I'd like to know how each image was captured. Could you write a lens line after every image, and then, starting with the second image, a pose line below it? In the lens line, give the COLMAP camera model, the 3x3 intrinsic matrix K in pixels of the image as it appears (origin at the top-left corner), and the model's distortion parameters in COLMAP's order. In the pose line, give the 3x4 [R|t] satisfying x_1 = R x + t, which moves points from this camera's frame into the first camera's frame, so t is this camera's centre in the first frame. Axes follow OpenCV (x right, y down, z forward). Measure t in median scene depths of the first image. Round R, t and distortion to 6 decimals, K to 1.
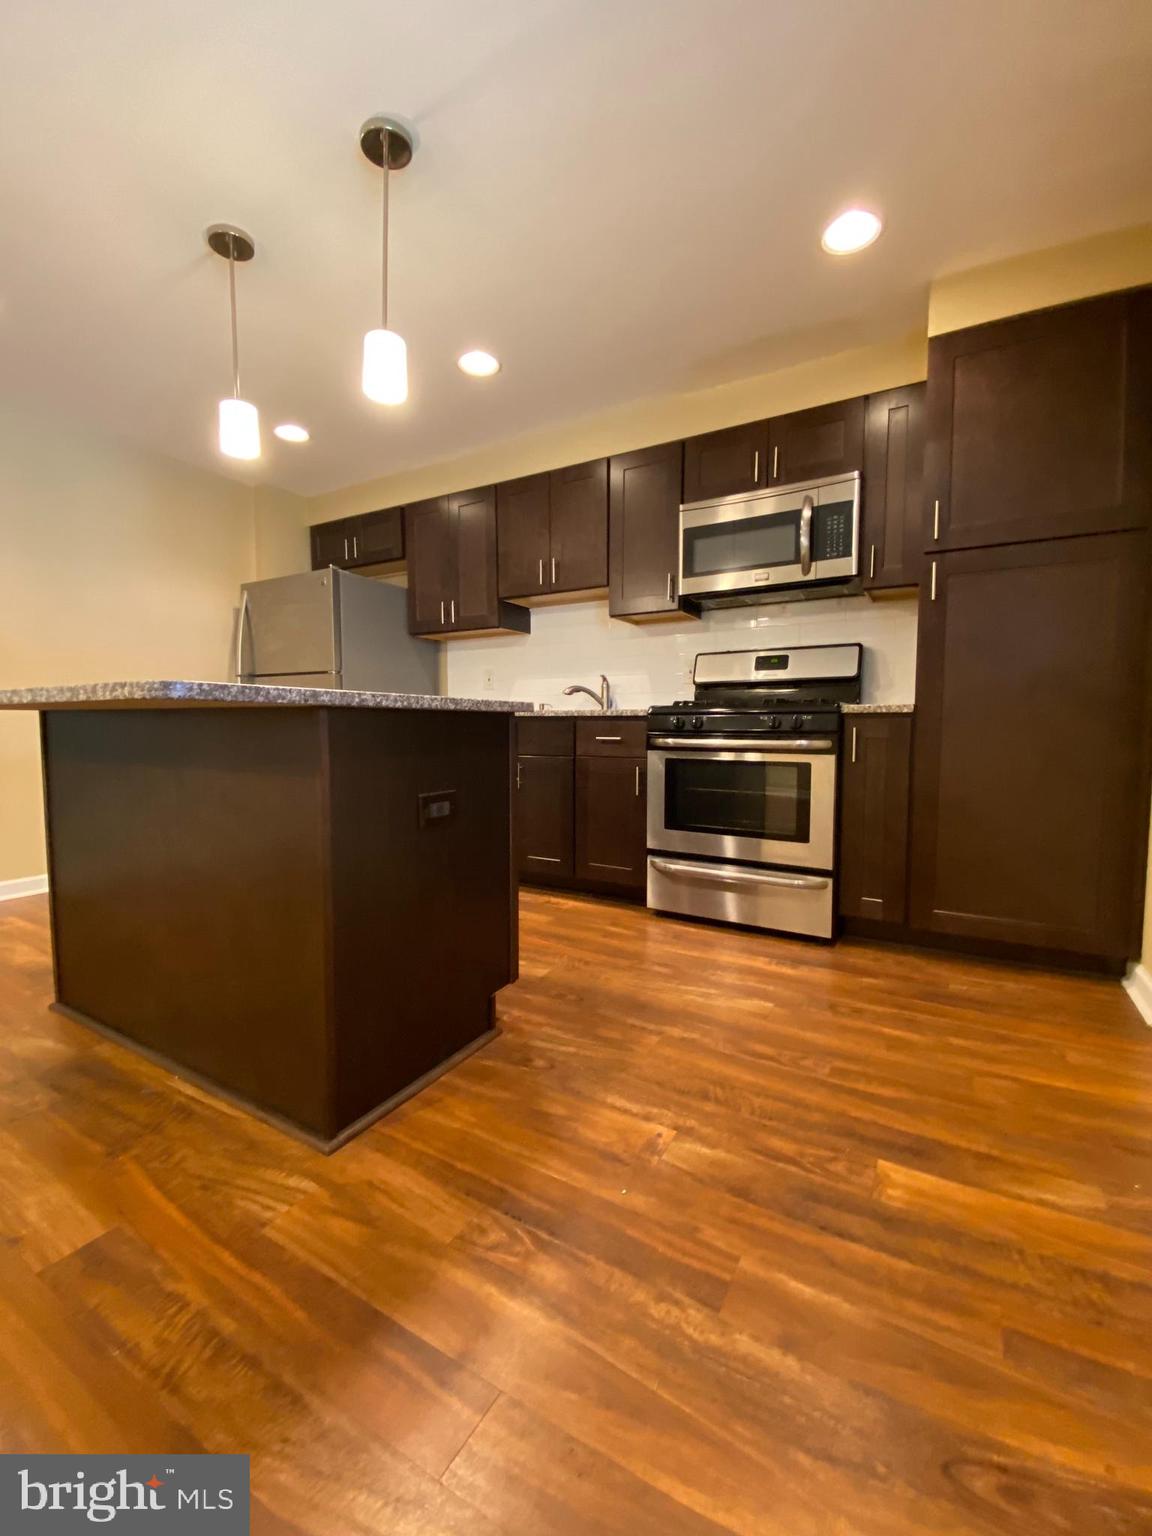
lens RADIAL K [[611.6, 0, 576.0], [0, 611.6, 768.0], [0, 0, 1]] dist [0.030823, -0.026718]
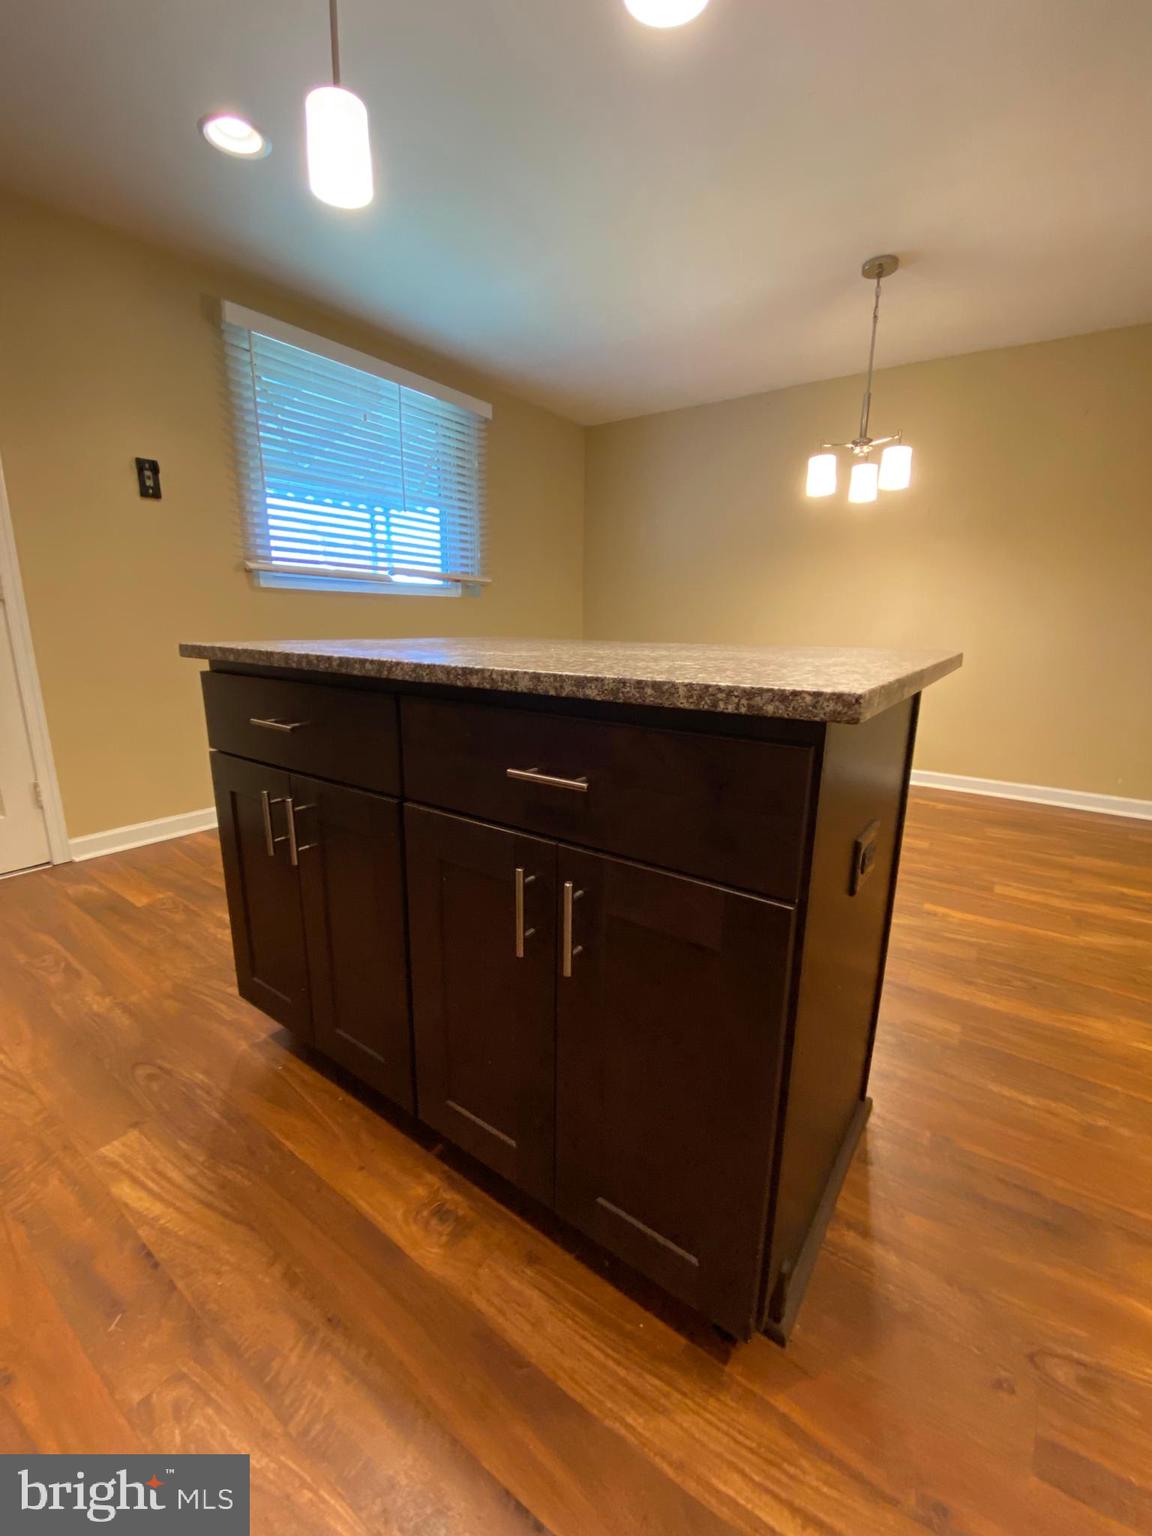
lens RADIAL K [[634.2, 0, 586.2], [0, 634.2, 769.1], [0, 0, 1]] dist [0.052169, -0.034898]
pose [[-0.996323, -0.024843, 0.081993, -0.411338], [0.000941, 0.953804, 0.300429, -0.127017], [-0.085669, 0.299401, -0.950273, 1.140101]]
